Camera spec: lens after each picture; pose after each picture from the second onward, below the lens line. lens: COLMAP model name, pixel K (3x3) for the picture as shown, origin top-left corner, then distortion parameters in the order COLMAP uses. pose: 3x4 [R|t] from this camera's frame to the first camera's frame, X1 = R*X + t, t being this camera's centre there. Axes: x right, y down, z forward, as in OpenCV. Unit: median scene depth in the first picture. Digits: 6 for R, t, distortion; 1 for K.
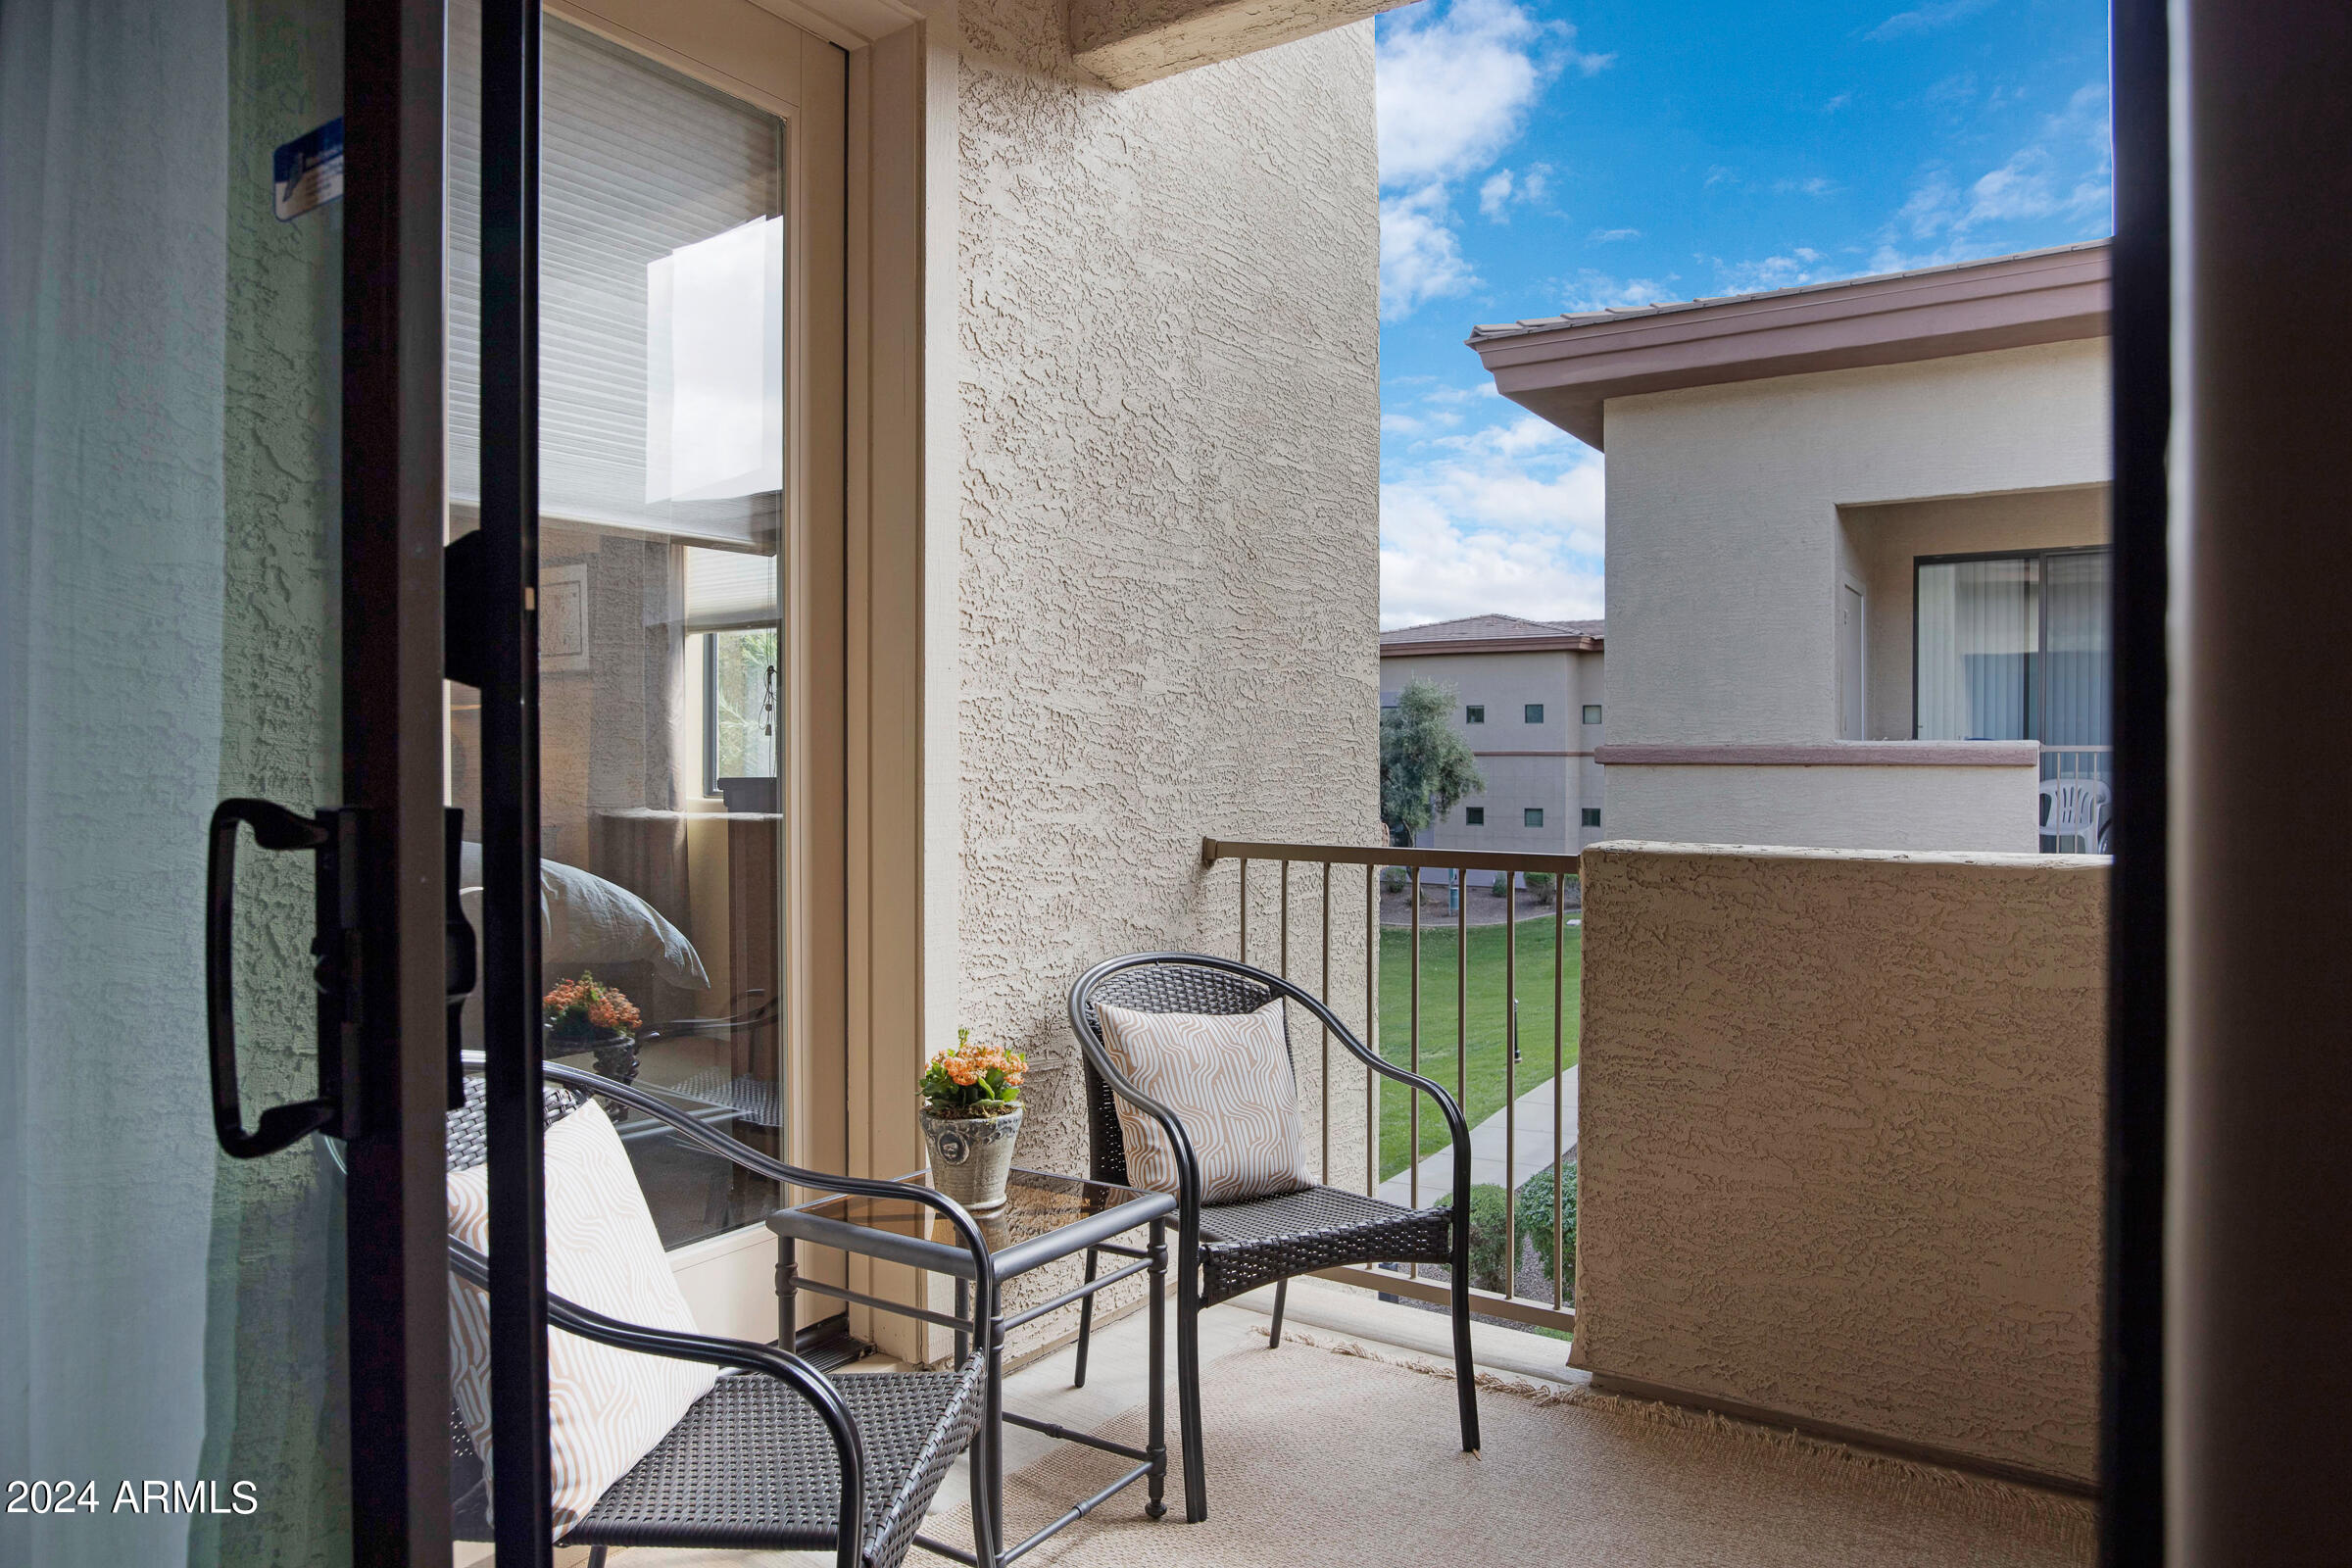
lens RADIAL K [[1527.6, 0, 1172.1], [0, 1527.6, 774.7], [0, 0, 1]] dist [-0.006372, -0.000192]
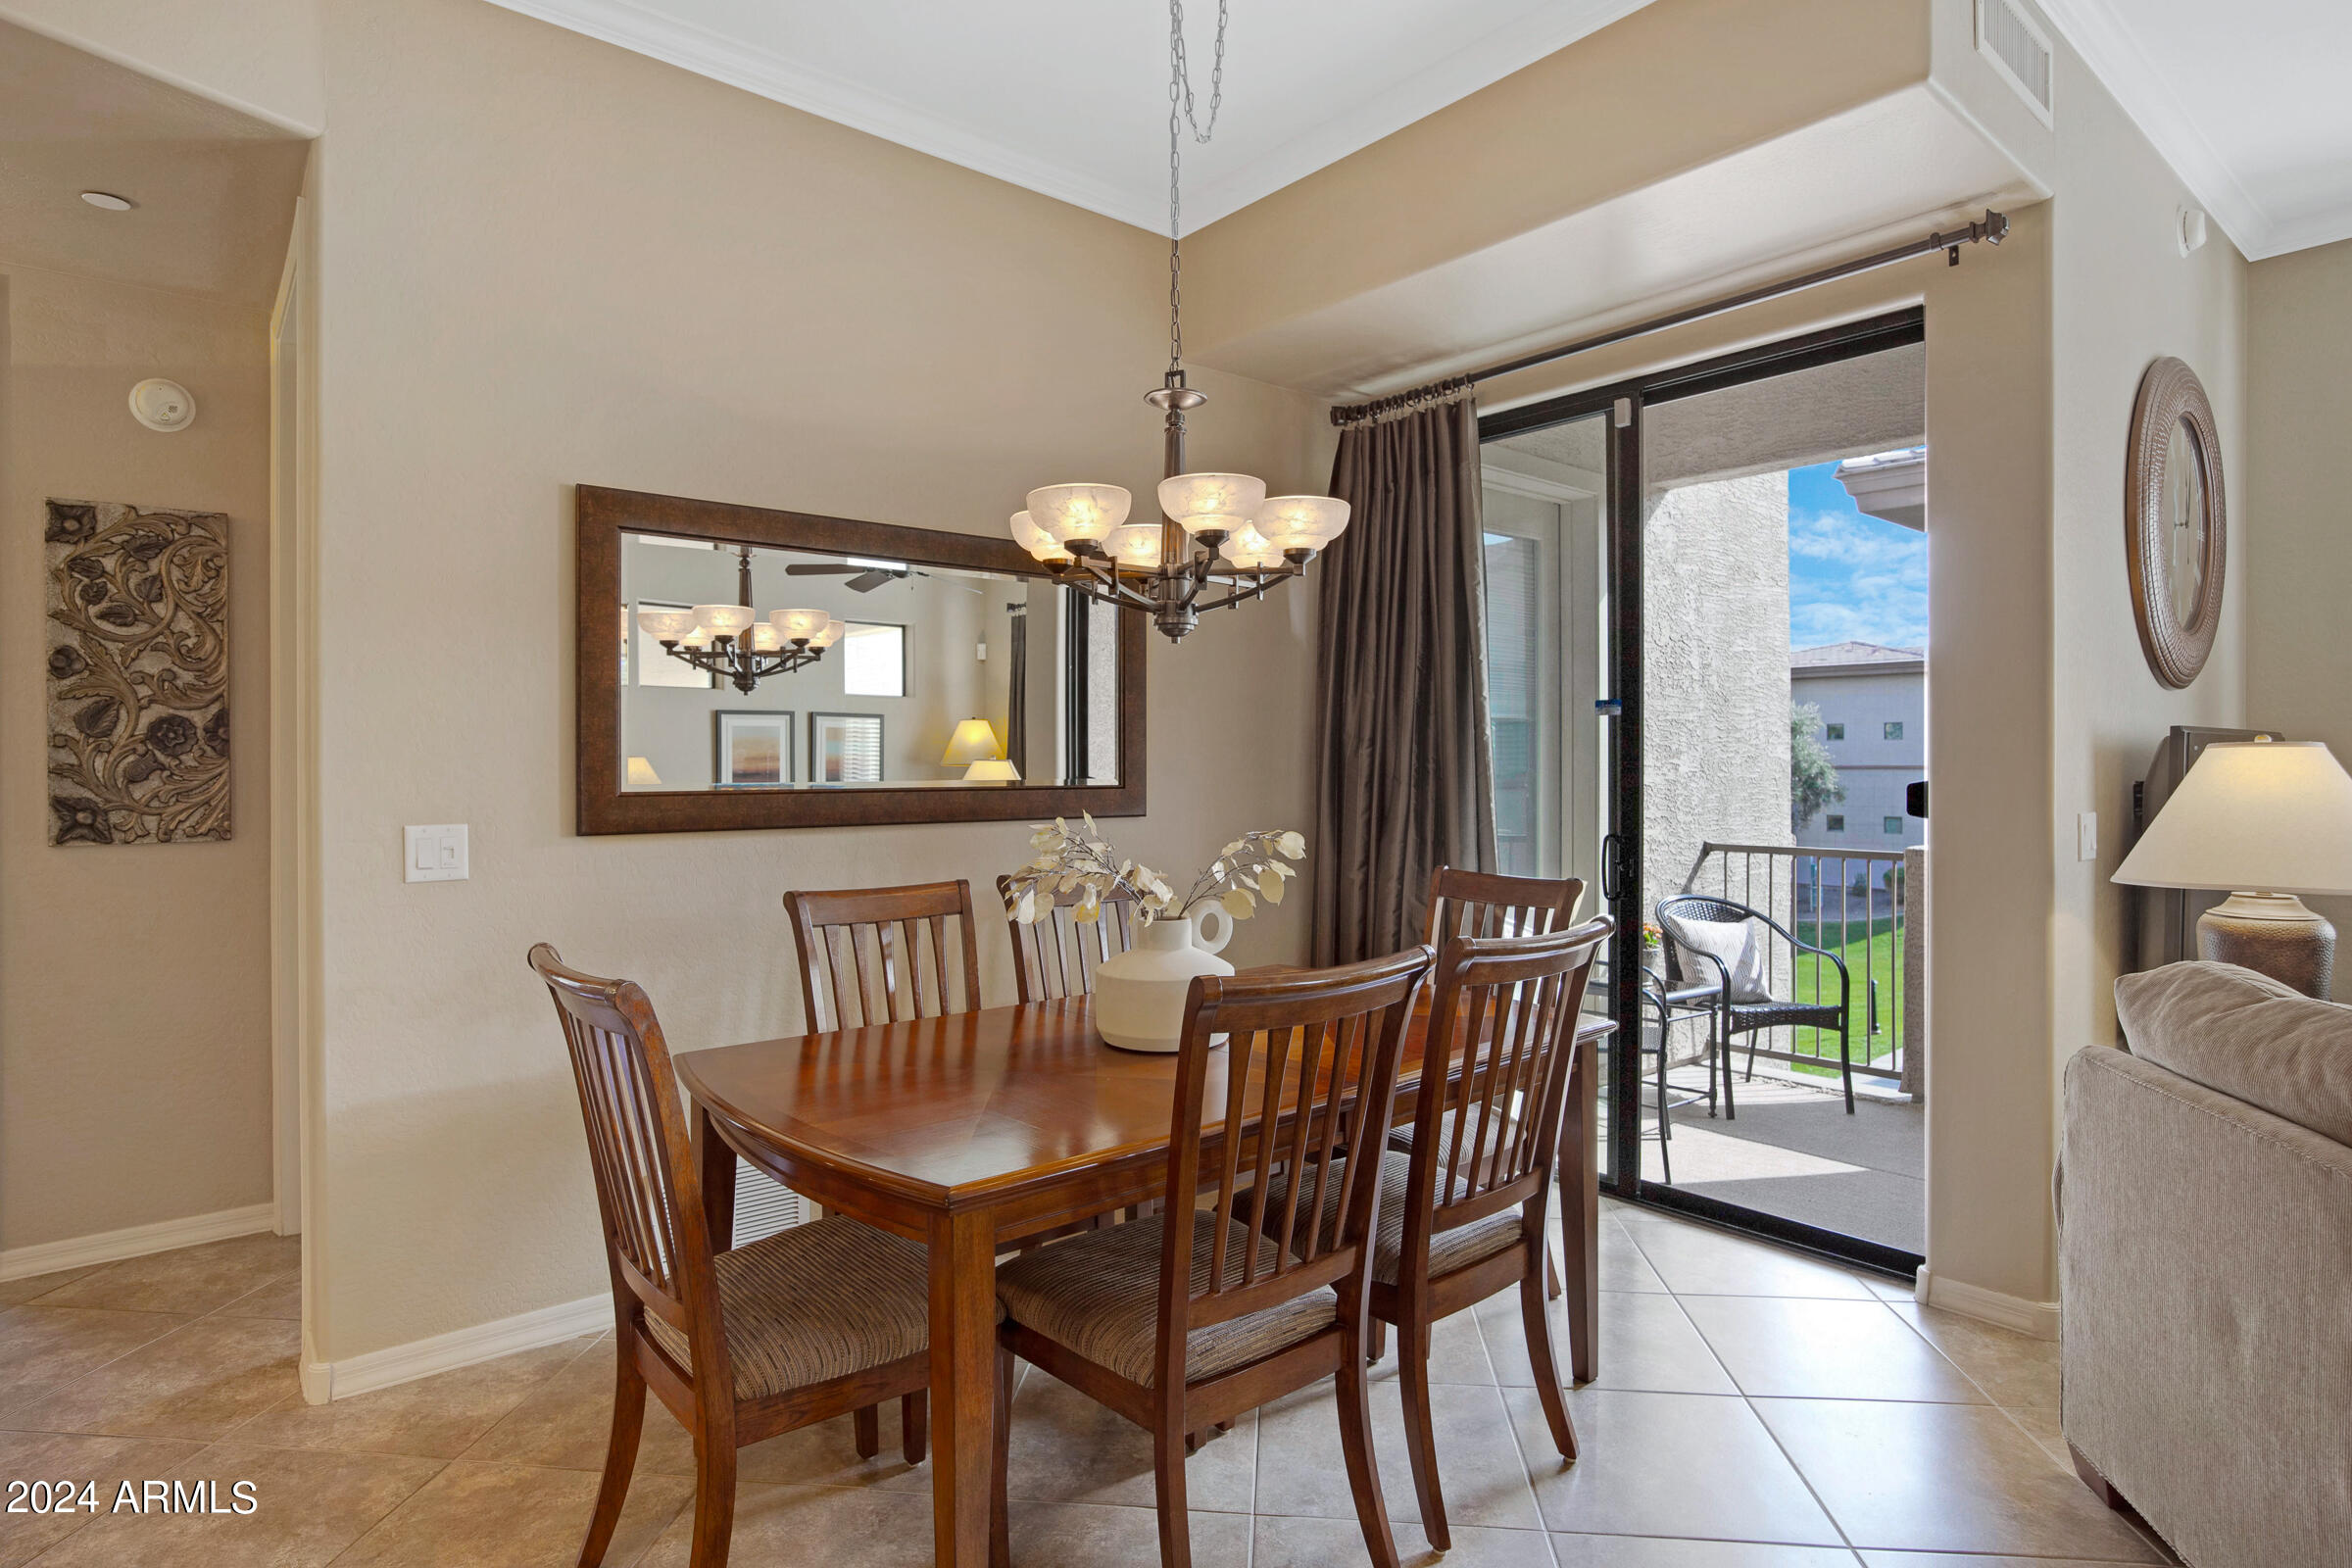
lens RADIAL K [[1310.5, 0, 1180.0], [0, 1310.5, 771.3], [0, 0, 1]] dist [-0.005389, 0.002436]
pose [[0.964509, 0.001281, -0.264048, -0.201260], [-0.003362, 0.999967, -0.007429, -0.038527], [0.264029, 0.008053, 0.964481, -0.910403]]
